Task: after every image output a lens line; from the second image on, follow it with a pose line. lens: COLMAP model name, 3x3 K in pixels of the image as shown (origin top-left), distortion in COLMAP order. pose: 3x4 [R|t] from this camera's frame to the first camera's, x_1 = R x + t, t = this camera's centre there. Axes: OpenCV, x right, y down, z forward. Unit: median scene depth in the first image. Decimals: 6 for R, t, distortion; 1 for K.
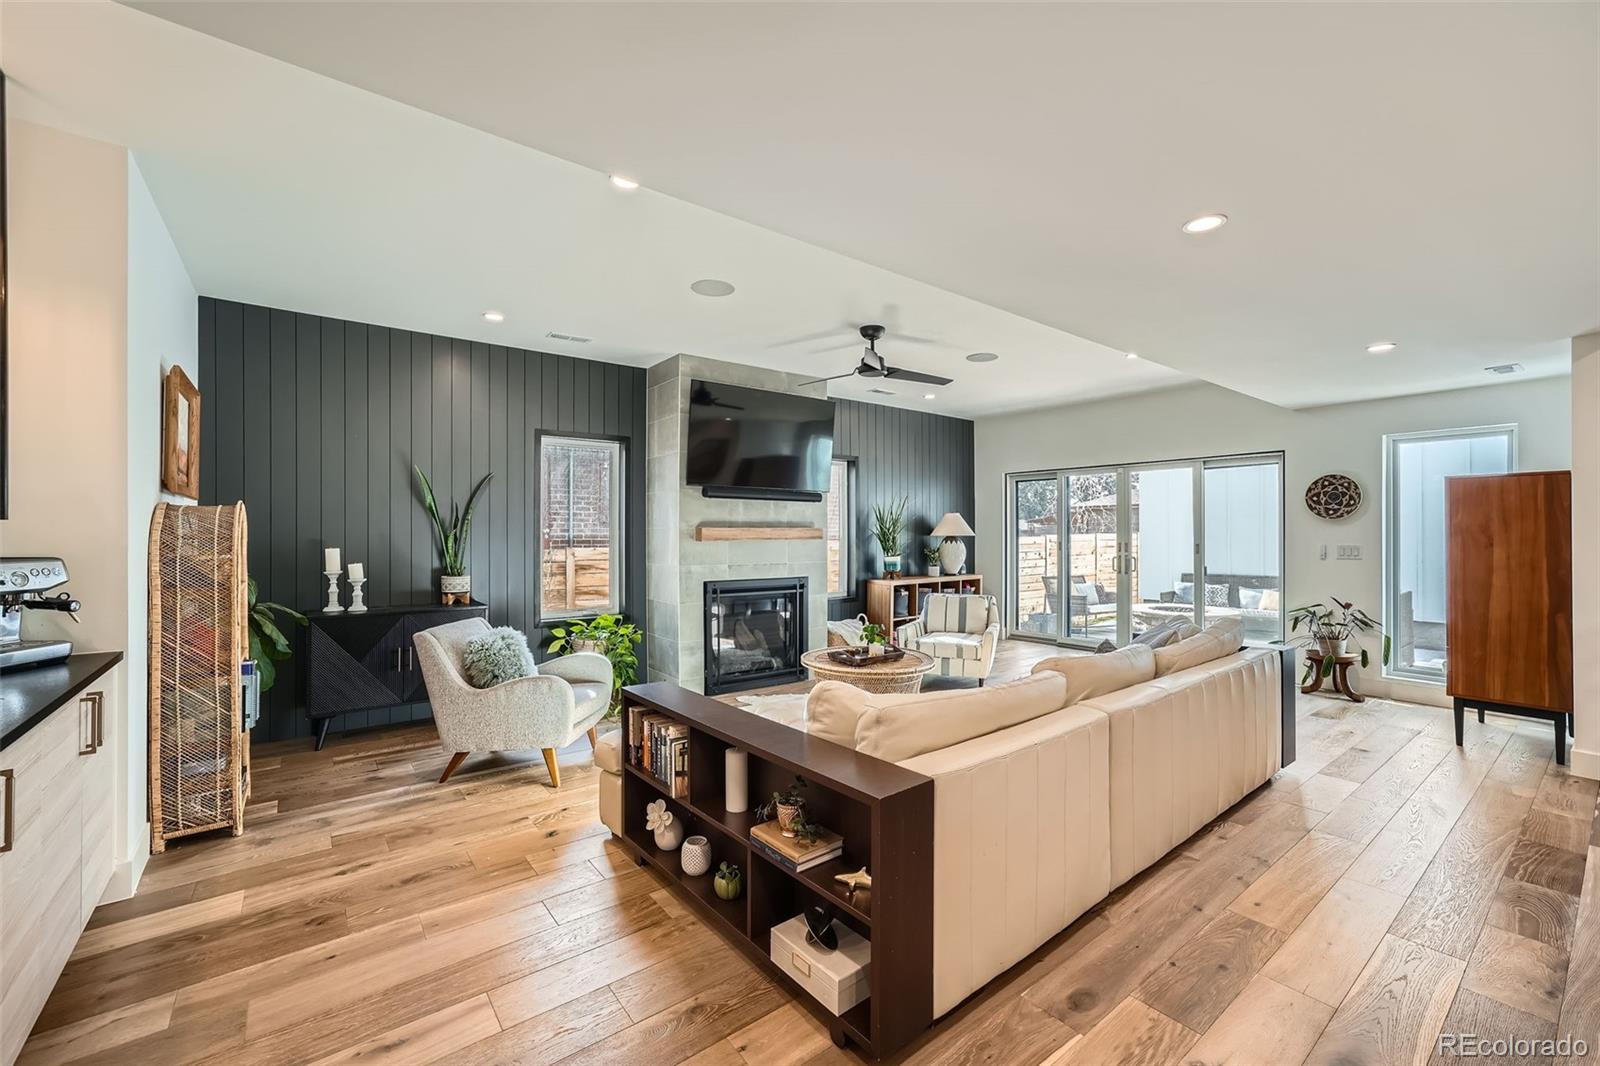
lens RADIAL K [[657.8, 0, 807.7], [0, 657.8, 534.0], [0, 0, 1]] dist [-0.009015, 0.010670]
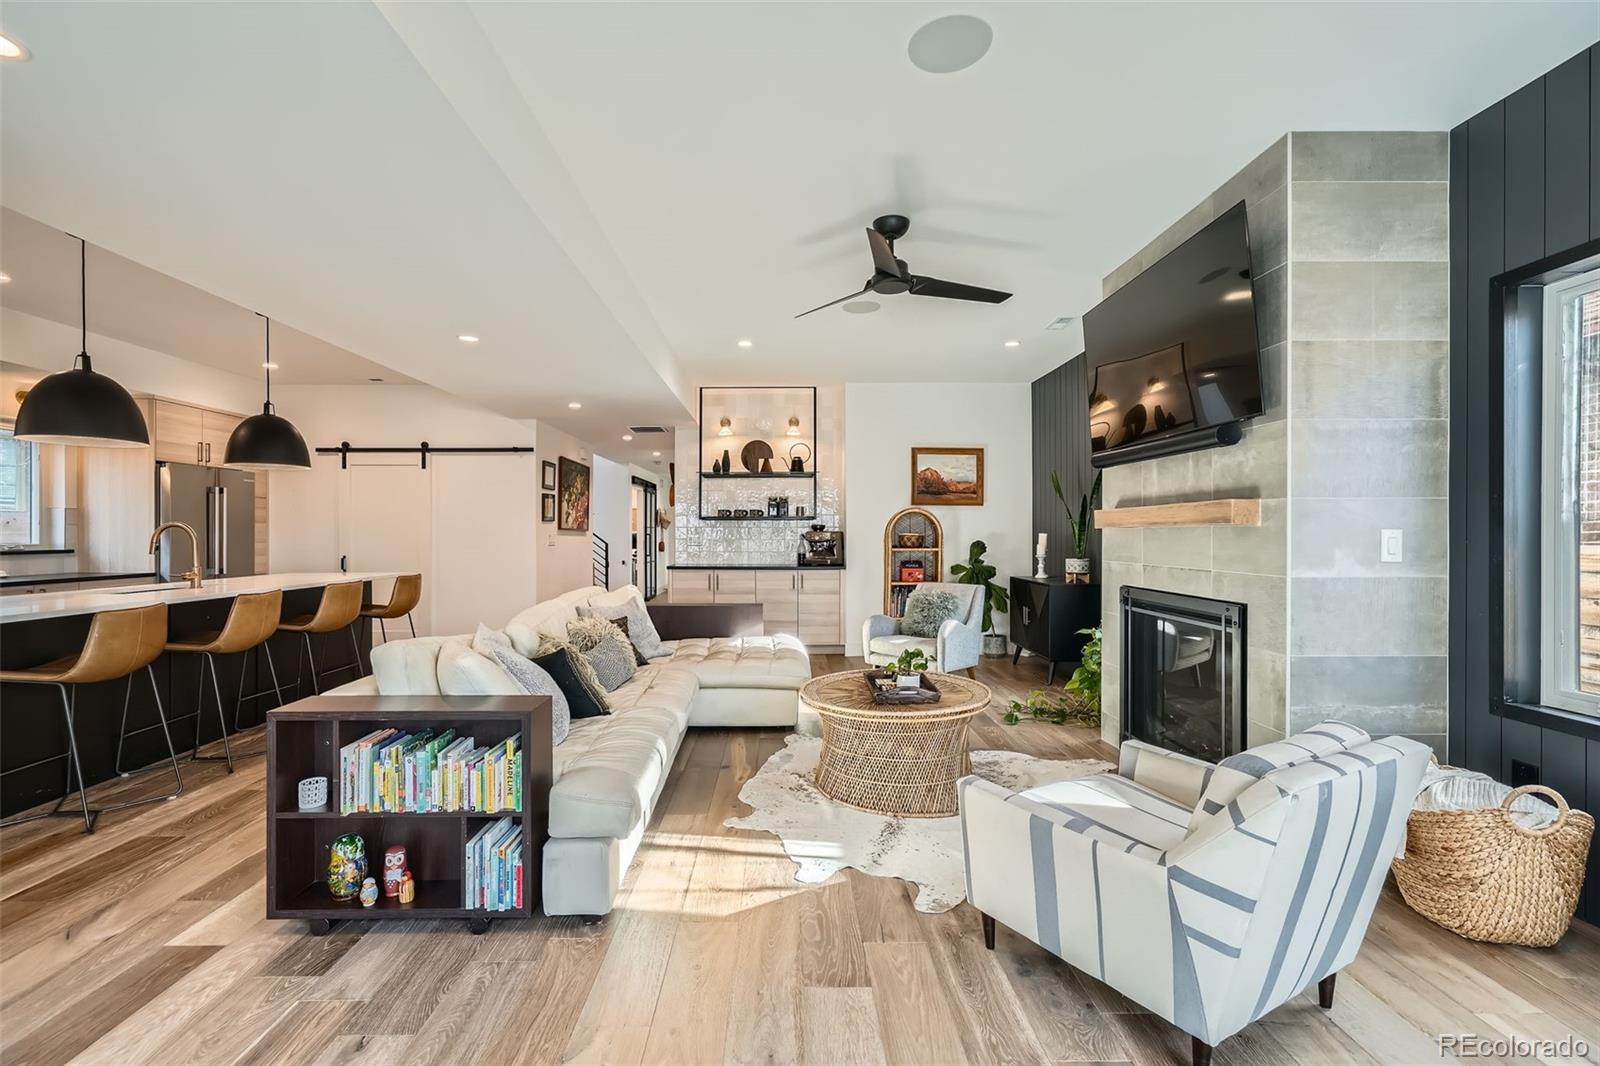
lens RADIAL K [[691.7, 0, 792.5], [0, 691.7, 535.1], [0, 0, 1]] dist [-0.017013, 0.012888]
pose [[-0.609912, 0.002721, -0.792464, 0.664750], [0.000073, 0.999994, 0.003377, 0.016805], [0.792469, 0.002002, -0.609909, 1.204919]]
